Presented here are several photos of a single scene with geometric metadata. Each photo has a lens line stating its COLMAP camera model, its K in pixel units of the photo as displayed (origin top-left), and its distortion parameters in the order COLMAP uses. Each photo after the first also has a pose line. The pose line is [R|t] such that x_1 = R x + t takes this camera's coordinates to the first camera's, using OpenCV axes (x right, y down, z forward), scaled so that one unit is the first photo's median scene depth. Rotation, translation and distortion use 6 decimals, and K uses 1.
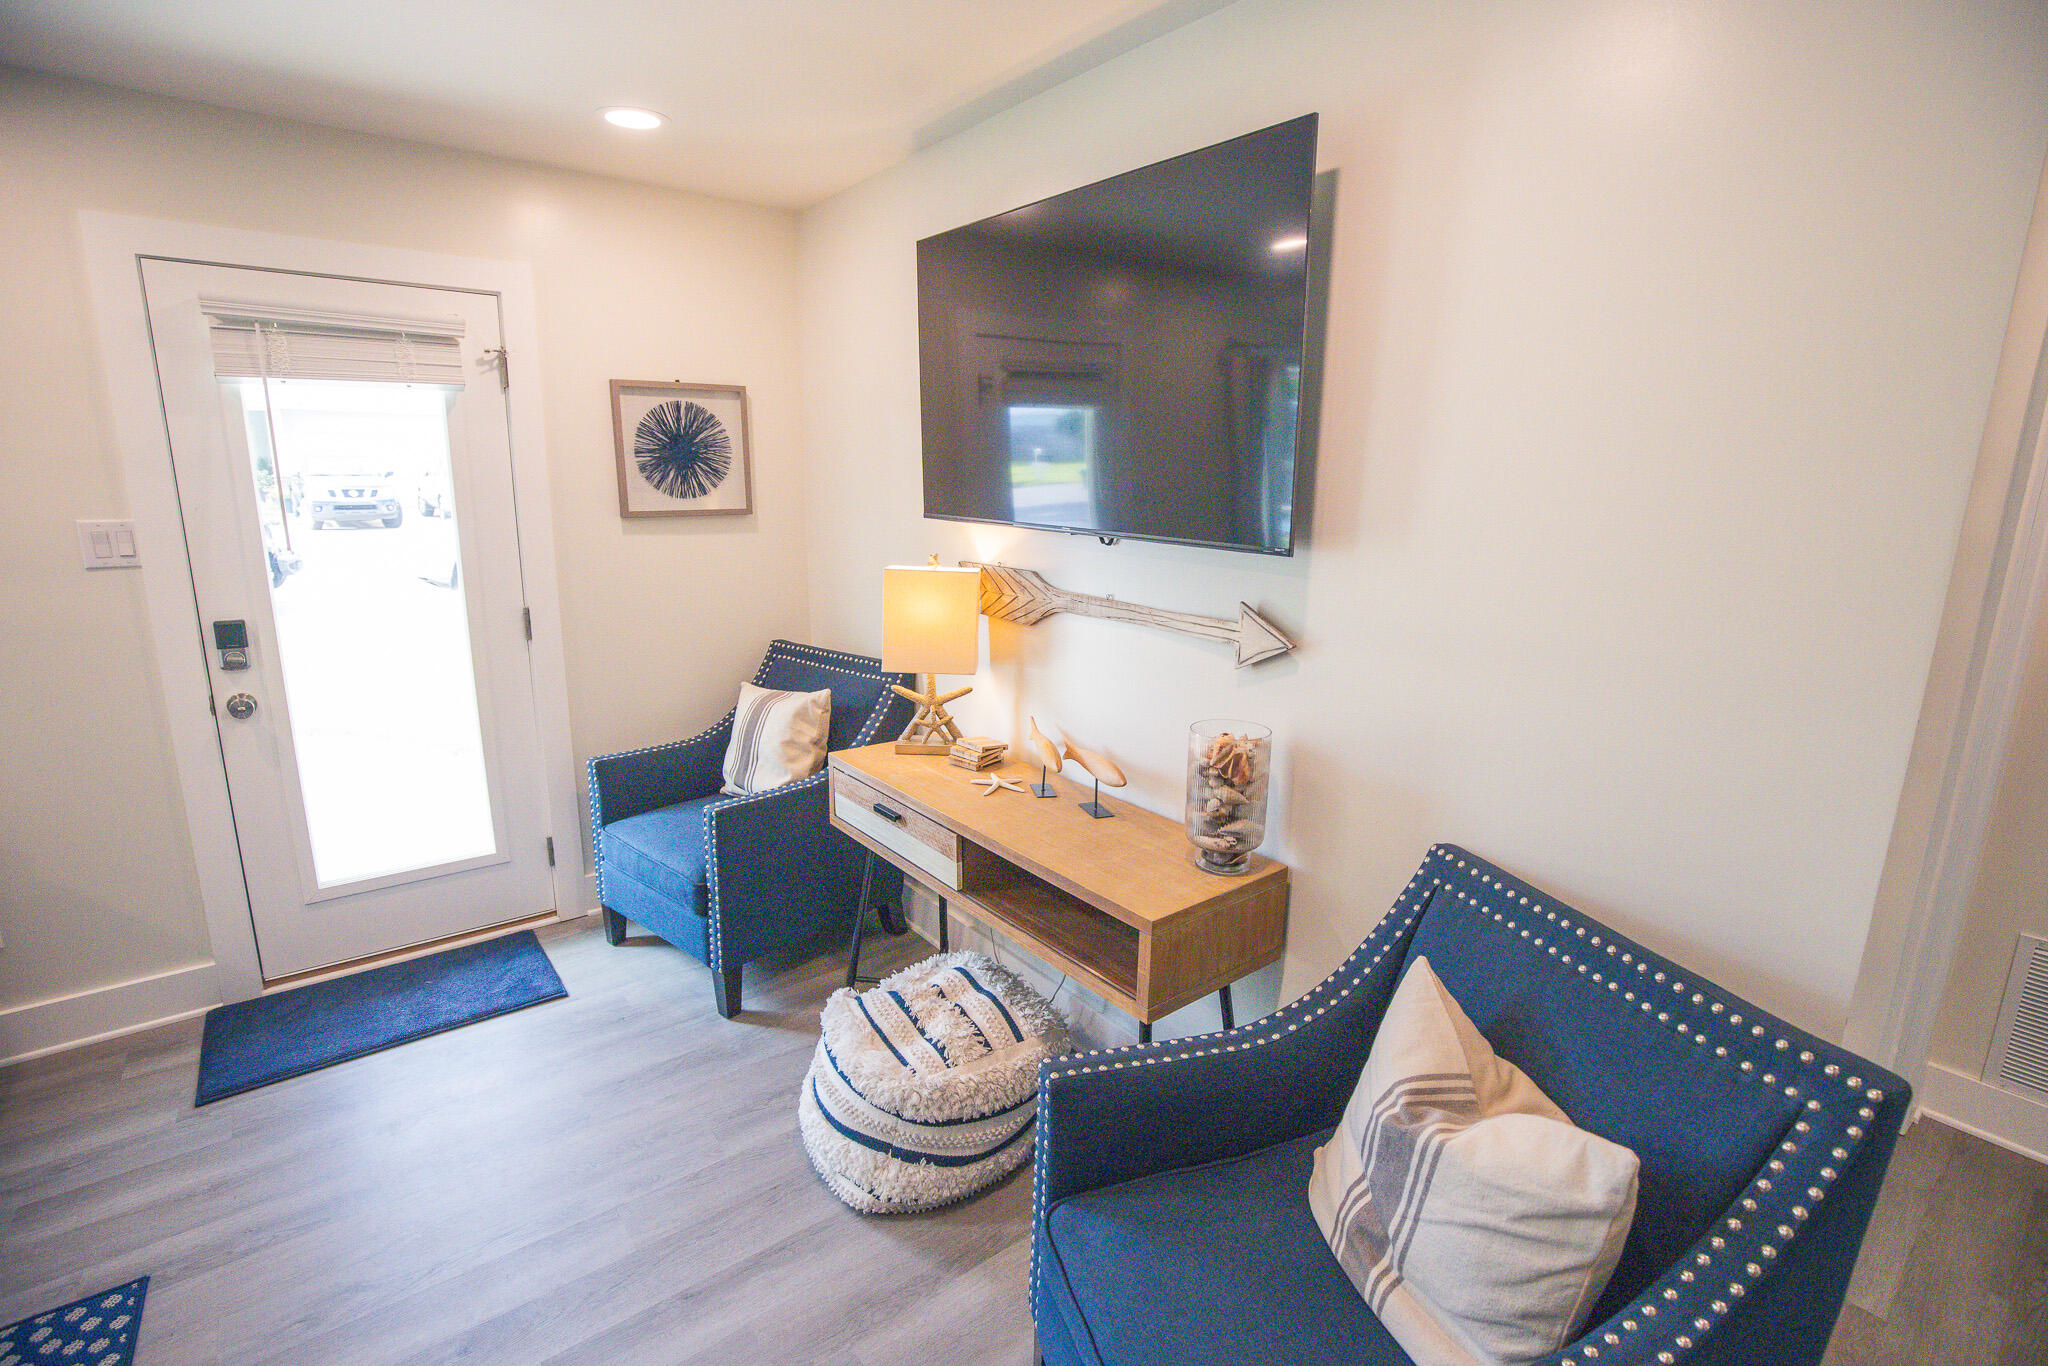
lens RADIAL K [[931.7, 0, 1046.4], [0, 931.7, 677.9], [0, 0, 1]] dist [-0.037624, 0.007814]
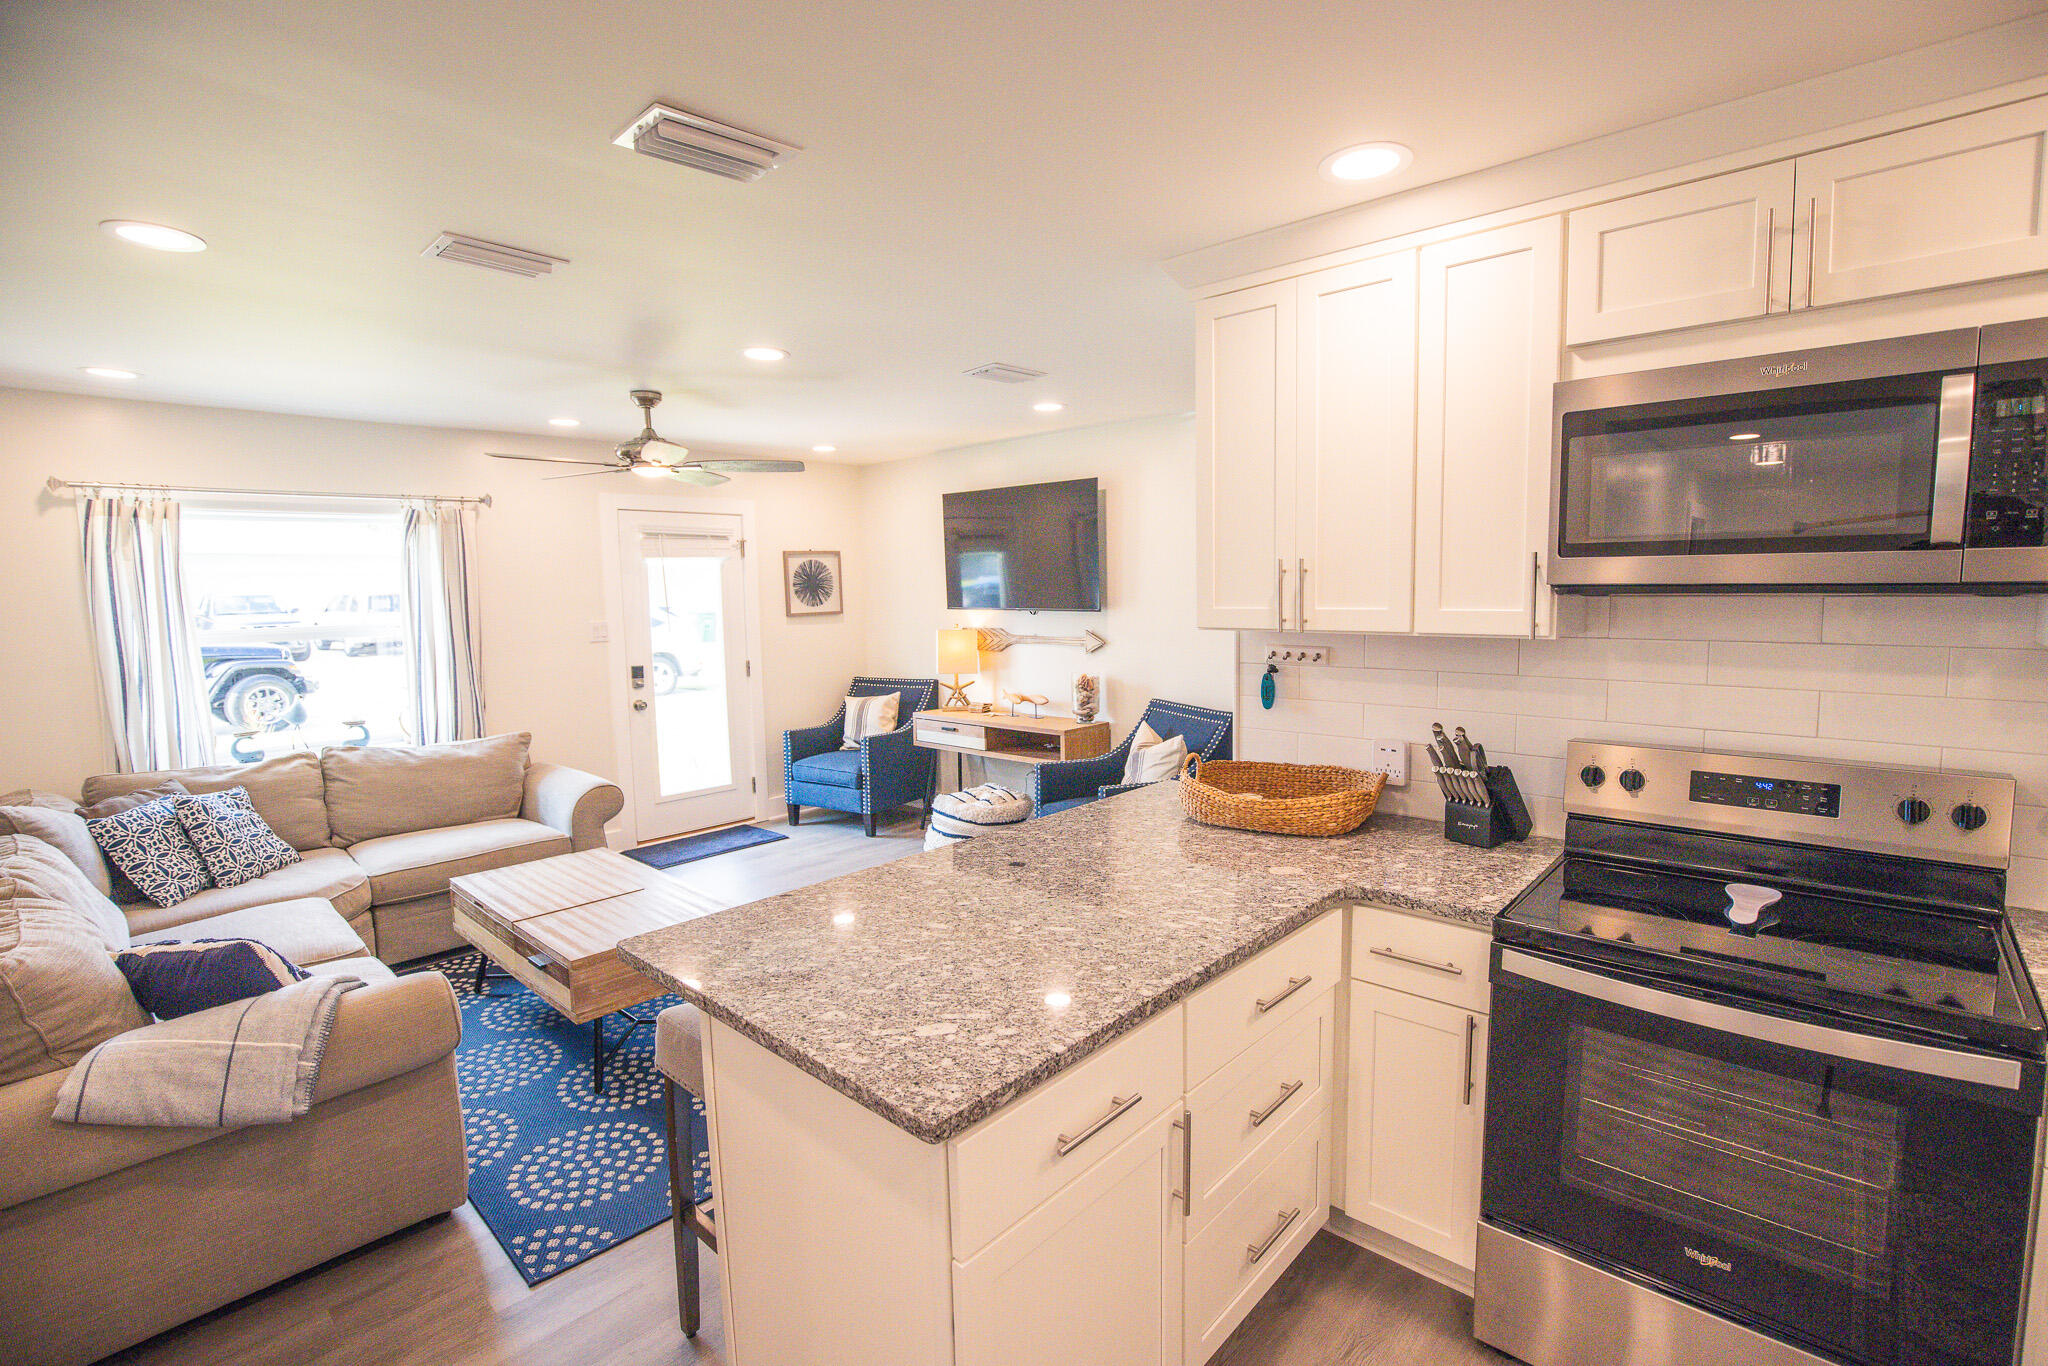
lens RADIAL K [[931.7, 0, 1041.3], [0, 931.7, 682.1], [0, 0, 1]] dist [-0.037624, 0.007814]
pose [[0.987544, -0.051297, 0.148745, -0.256355], [0.067743, 0.991874, -0.107693, 0.269009], [-0.142012, 0.116428, 0.982994, -1.265627]]
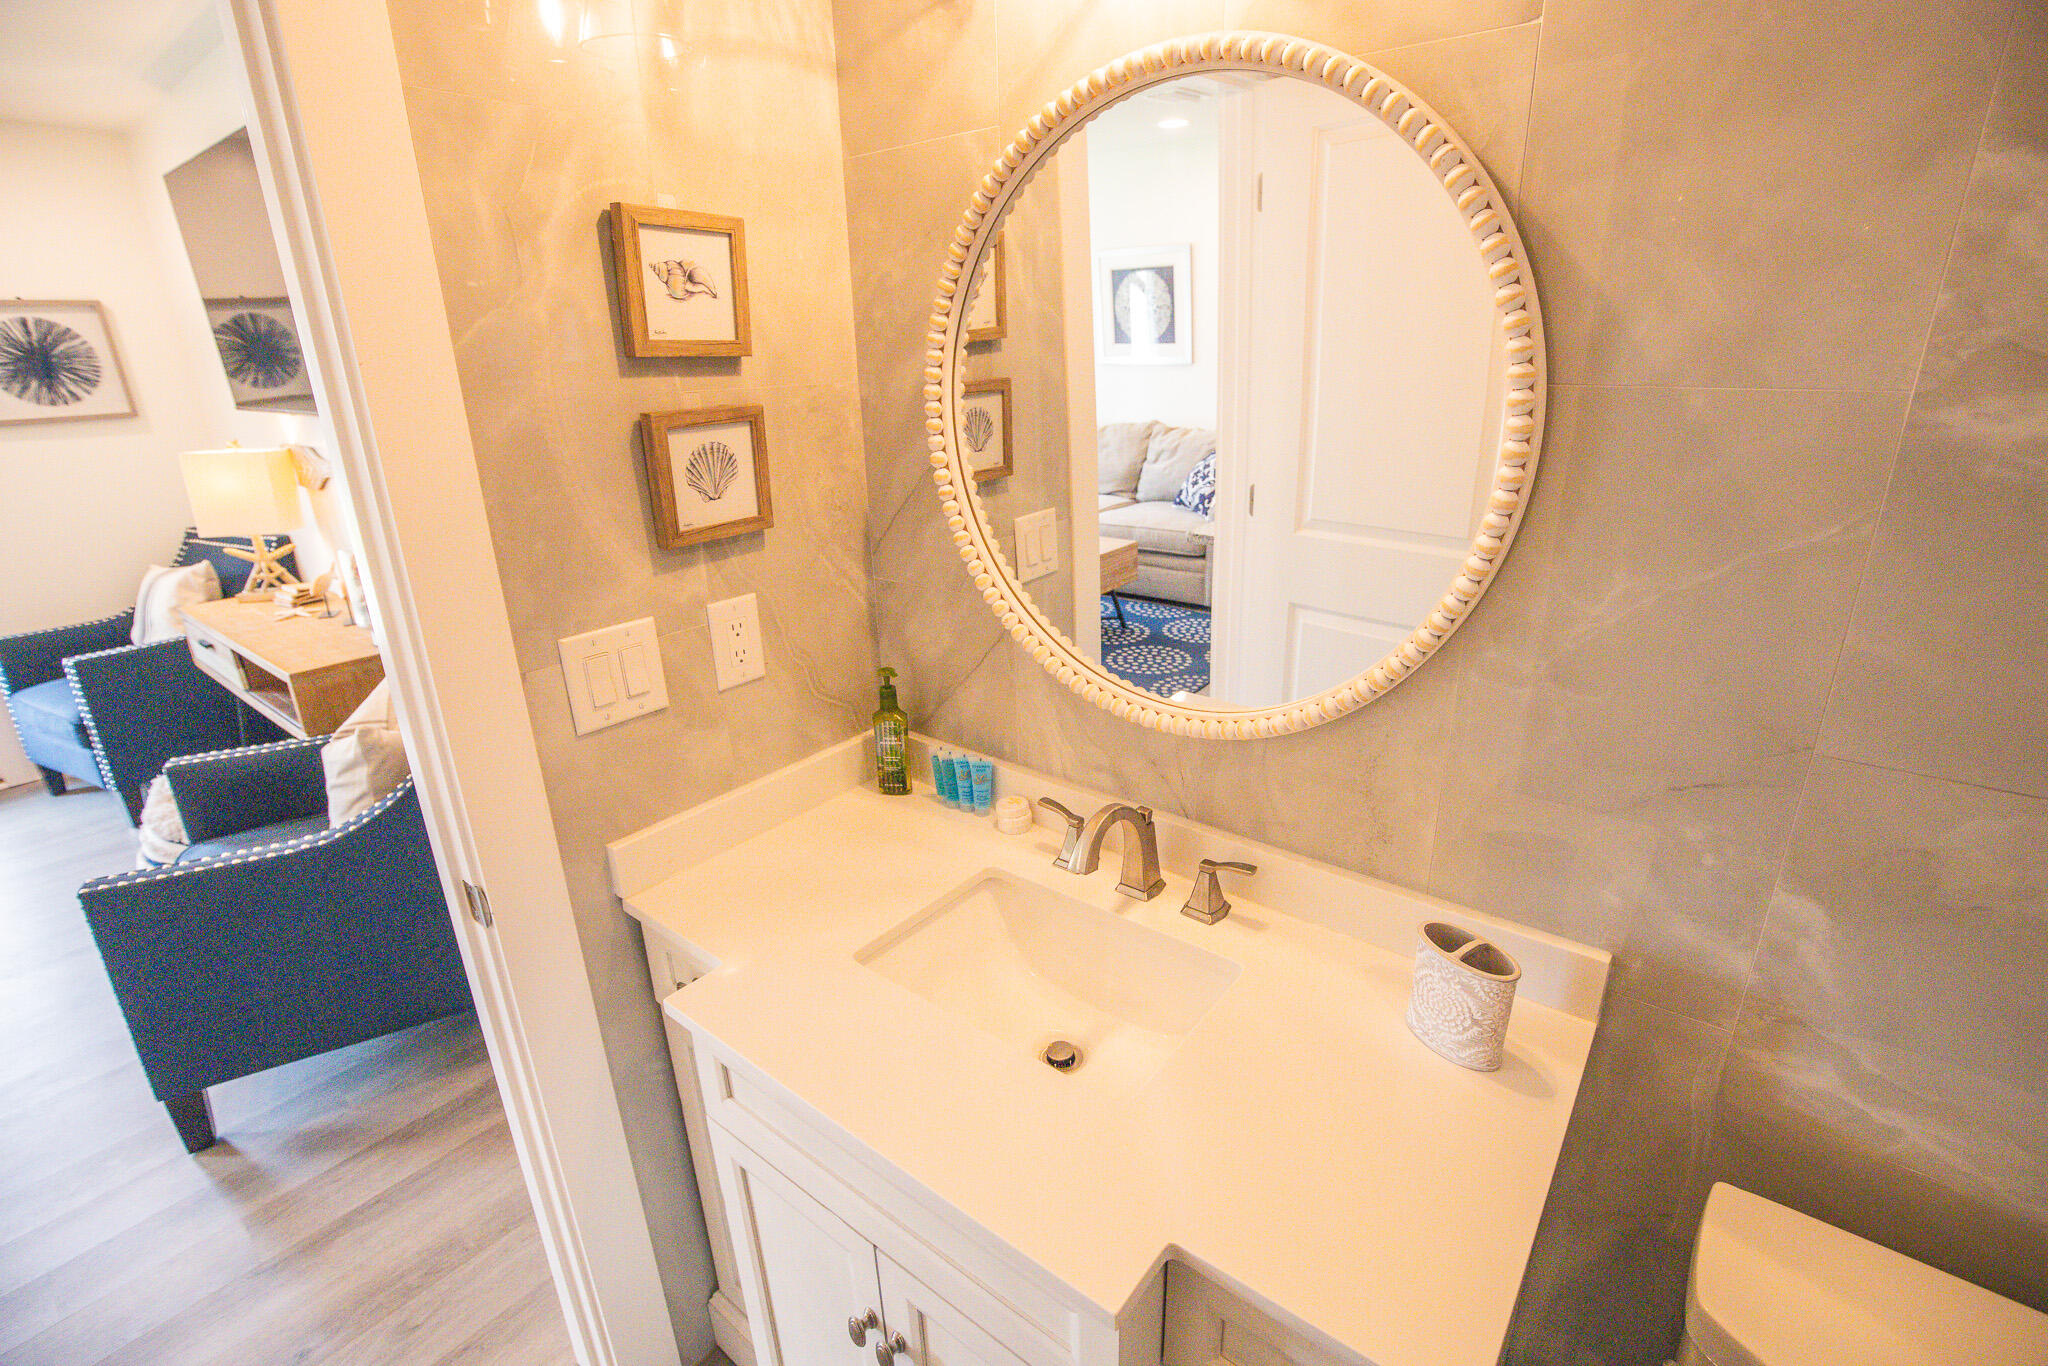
lens RADIAL K [[931.7, 0, 1042.9], [0, 931.7, 680.7], [0, 0, 1]] dist [-0.037624, 0.007814]
pose [[0.972113, -0.112329, 0.205862, 0.626085], [0.085570, 0.987199, 0.134592, 0.111784], [-0.218346, -0.113223, 0.969281, -0.437150]]
